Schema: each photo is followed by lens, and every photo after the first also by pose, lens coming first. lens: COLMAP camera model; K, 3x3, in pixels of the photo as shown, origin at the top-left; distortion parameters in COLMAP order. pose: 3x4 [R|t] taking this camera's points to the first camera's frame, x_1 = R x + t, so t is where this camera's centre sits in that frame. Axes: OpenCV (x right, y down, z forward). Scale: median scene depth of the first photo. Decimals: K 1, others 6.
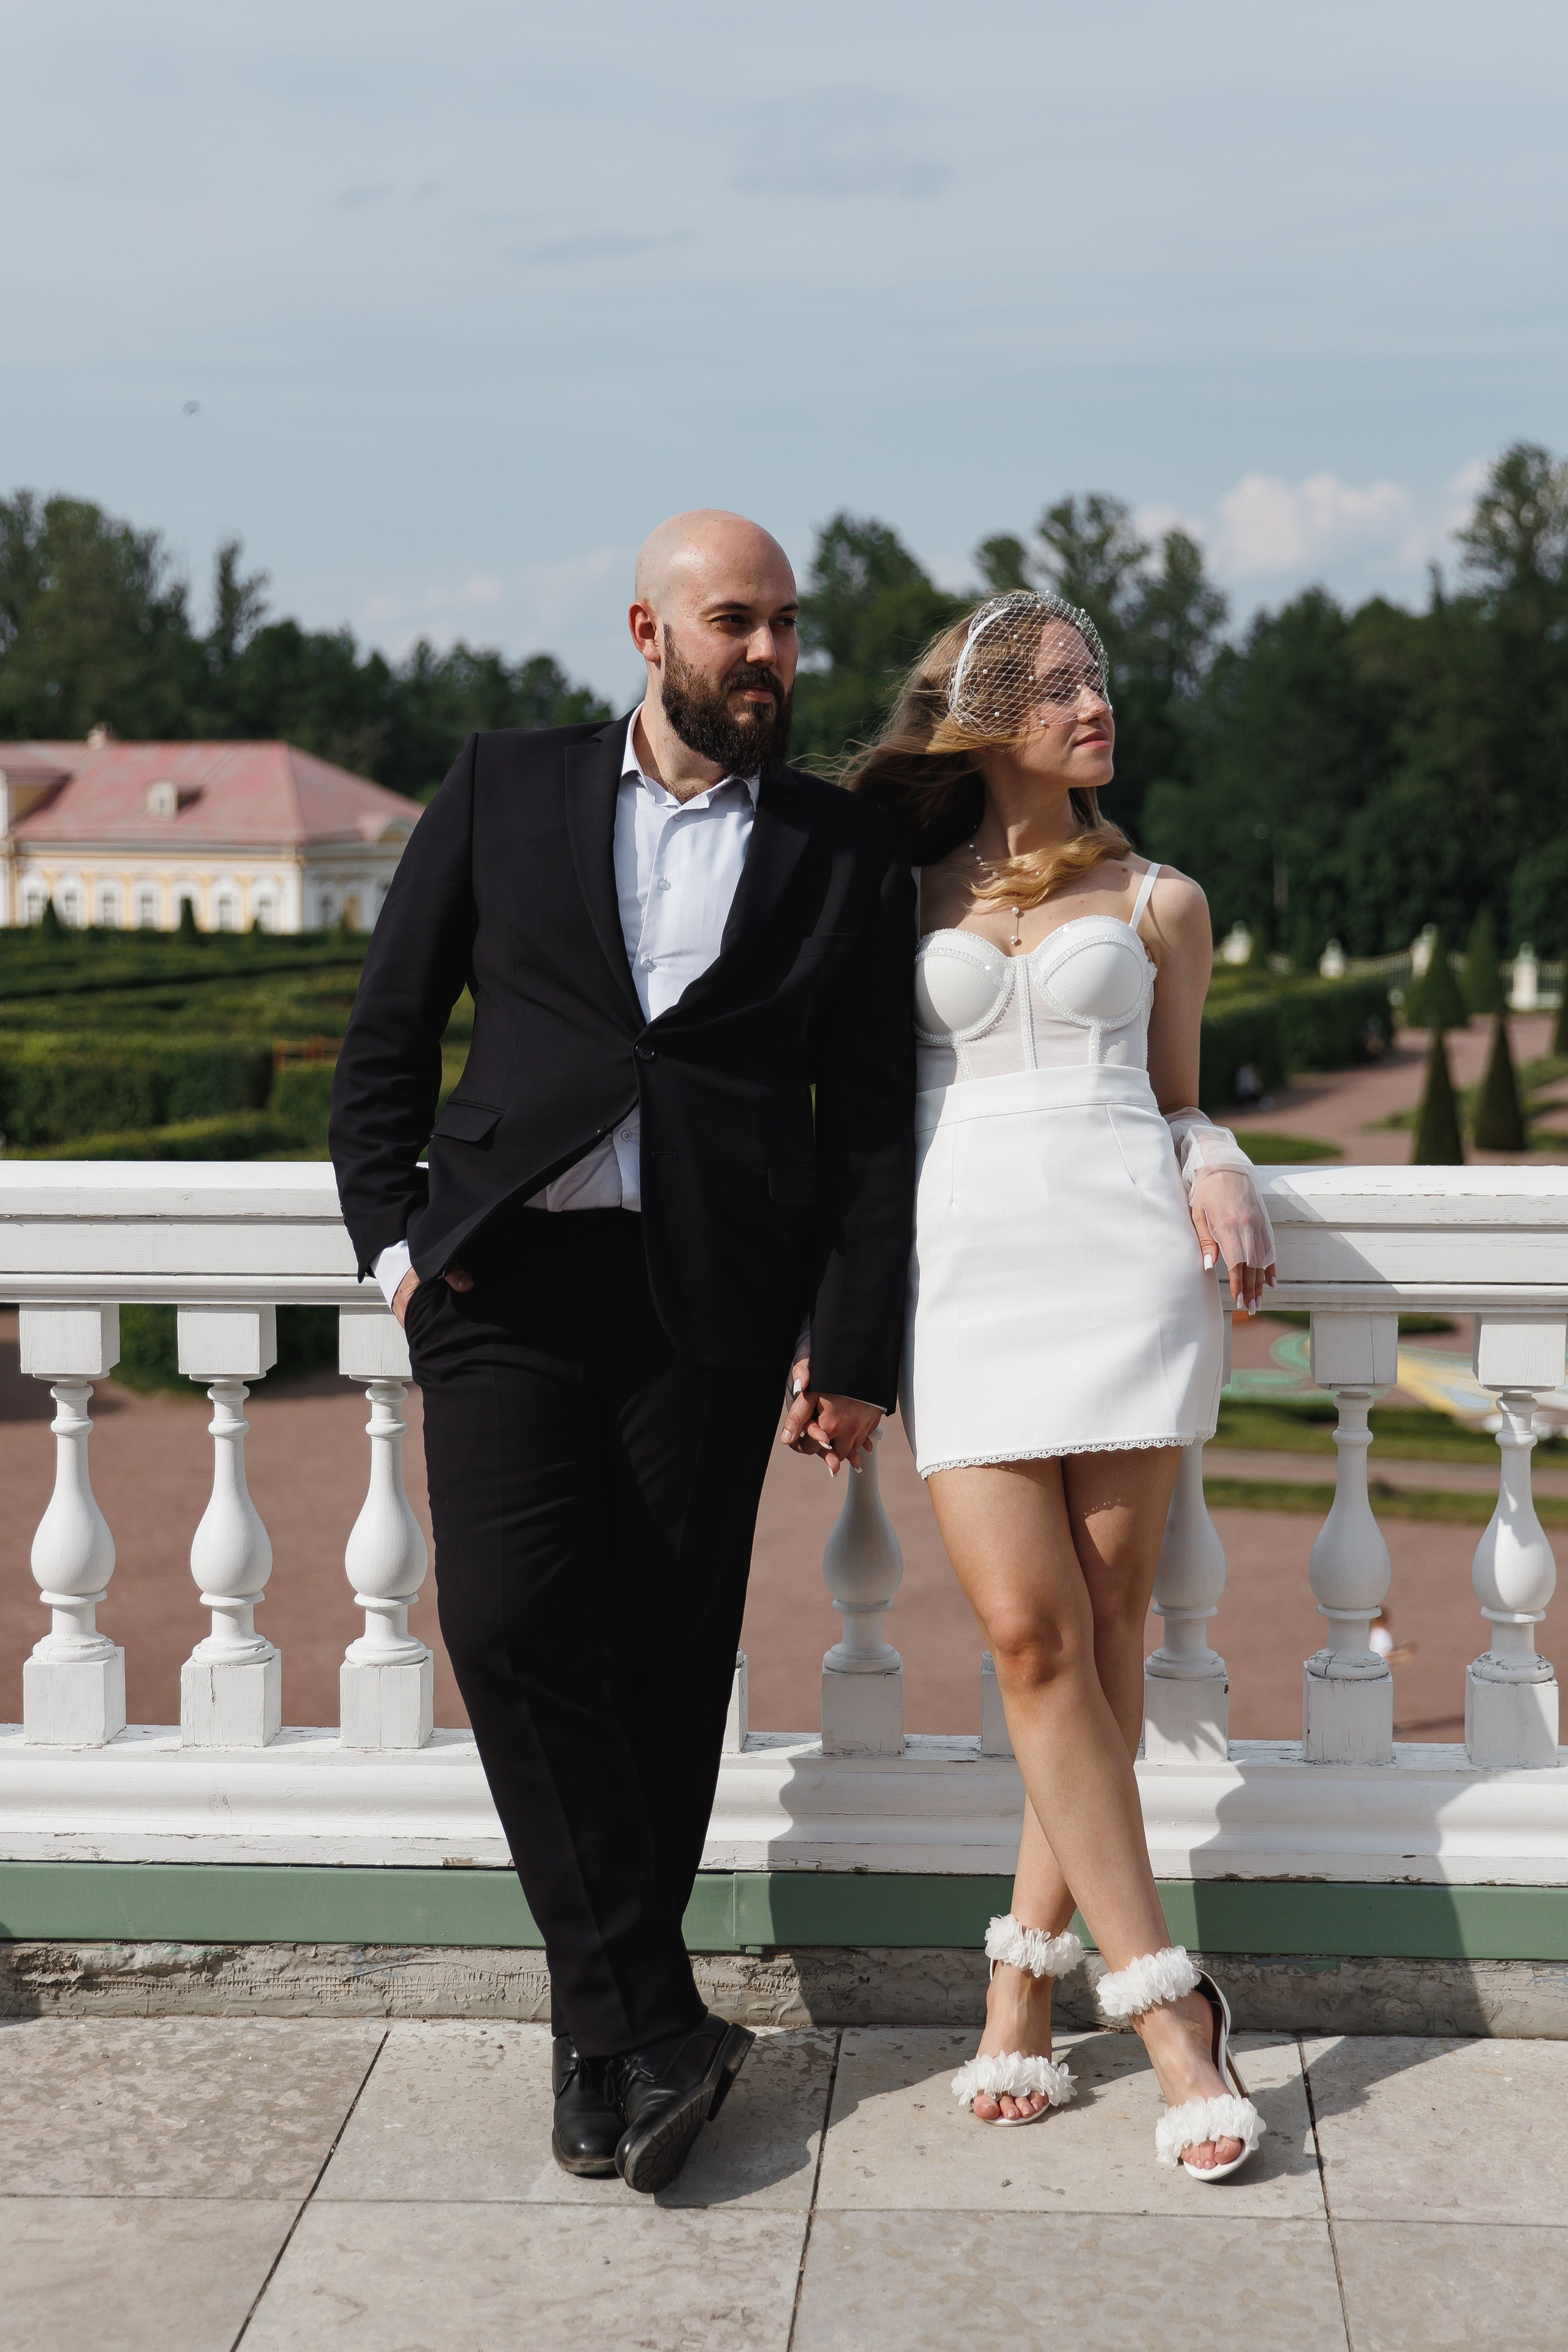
lens RADIAL K [[3891.5, 0, 731.4], [0, 3891.5, 1179.3], [0, 0, 1]] dist [0.267922, -0.127644]
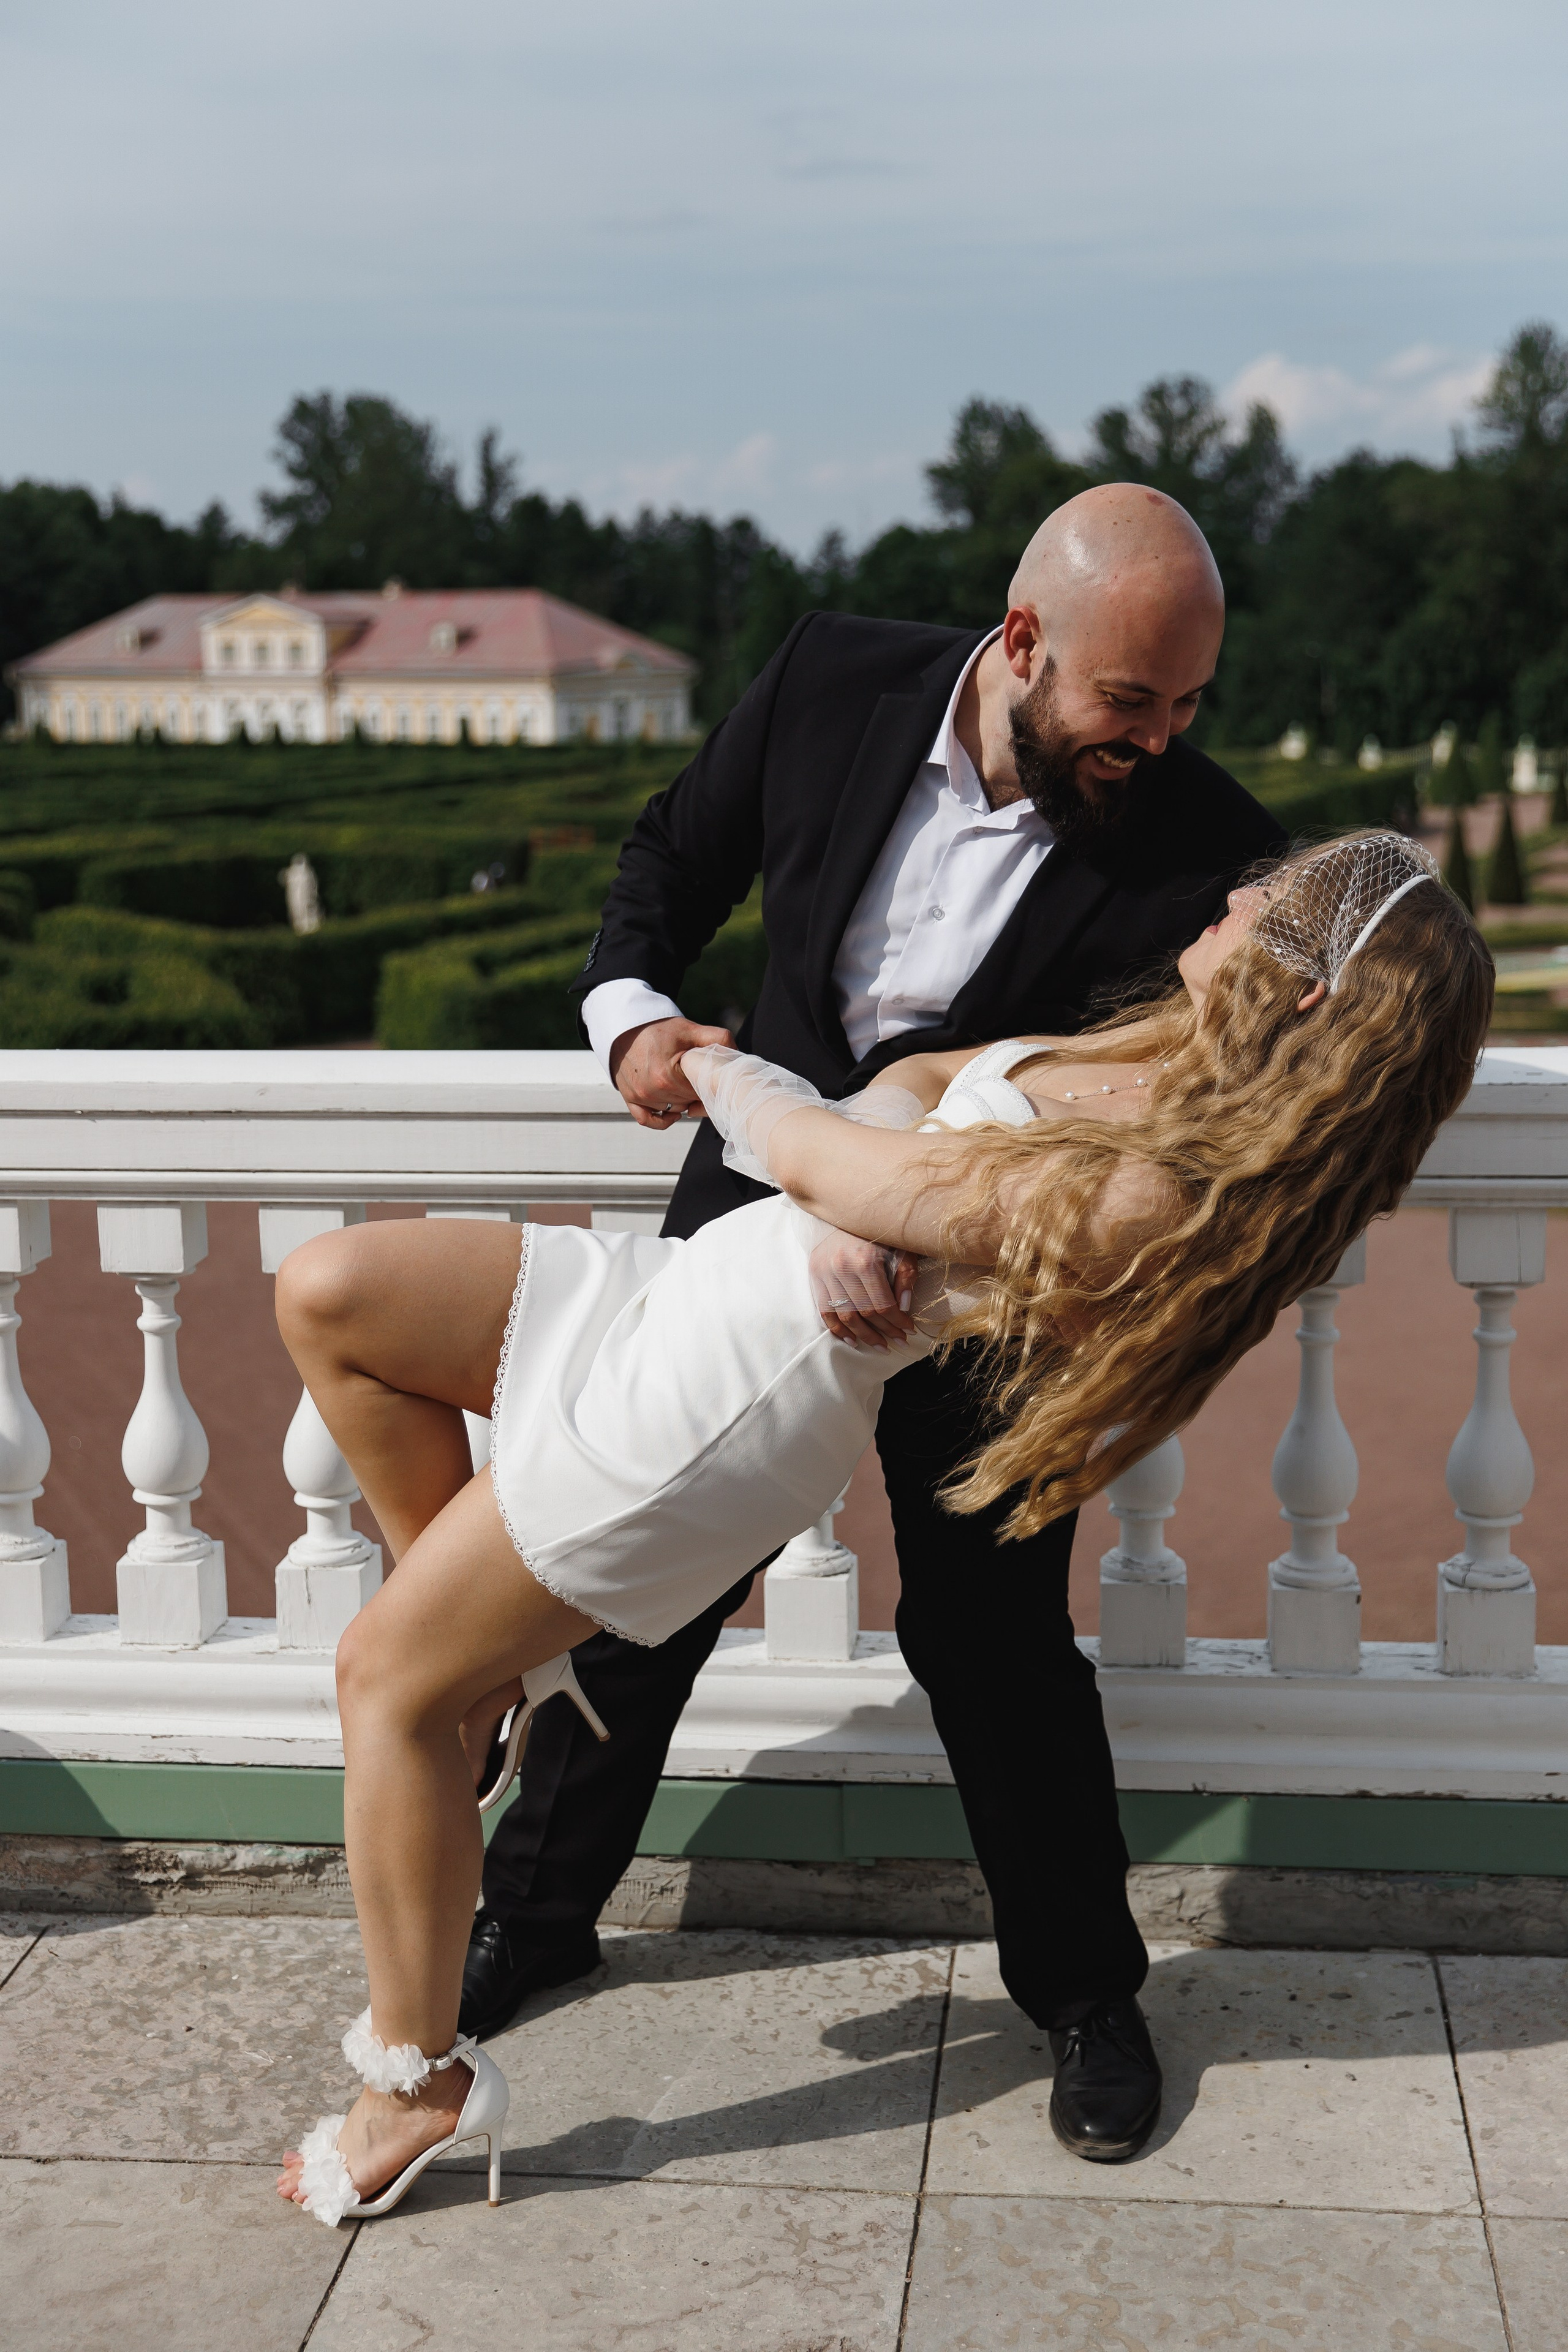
lens RADIAL K [[3009.8, 0, 784.0], [0, 3009.8, 1176.0], [0, 0, 1]] dist [0.187654, 0.021324]
pose [[0.999280, -0.005201, -0.037577, 0.014632], [0.008216, 0.996718, 0.080528, -0.032415], [0.037035, -0.080779, 0.996044, 0.261752]]
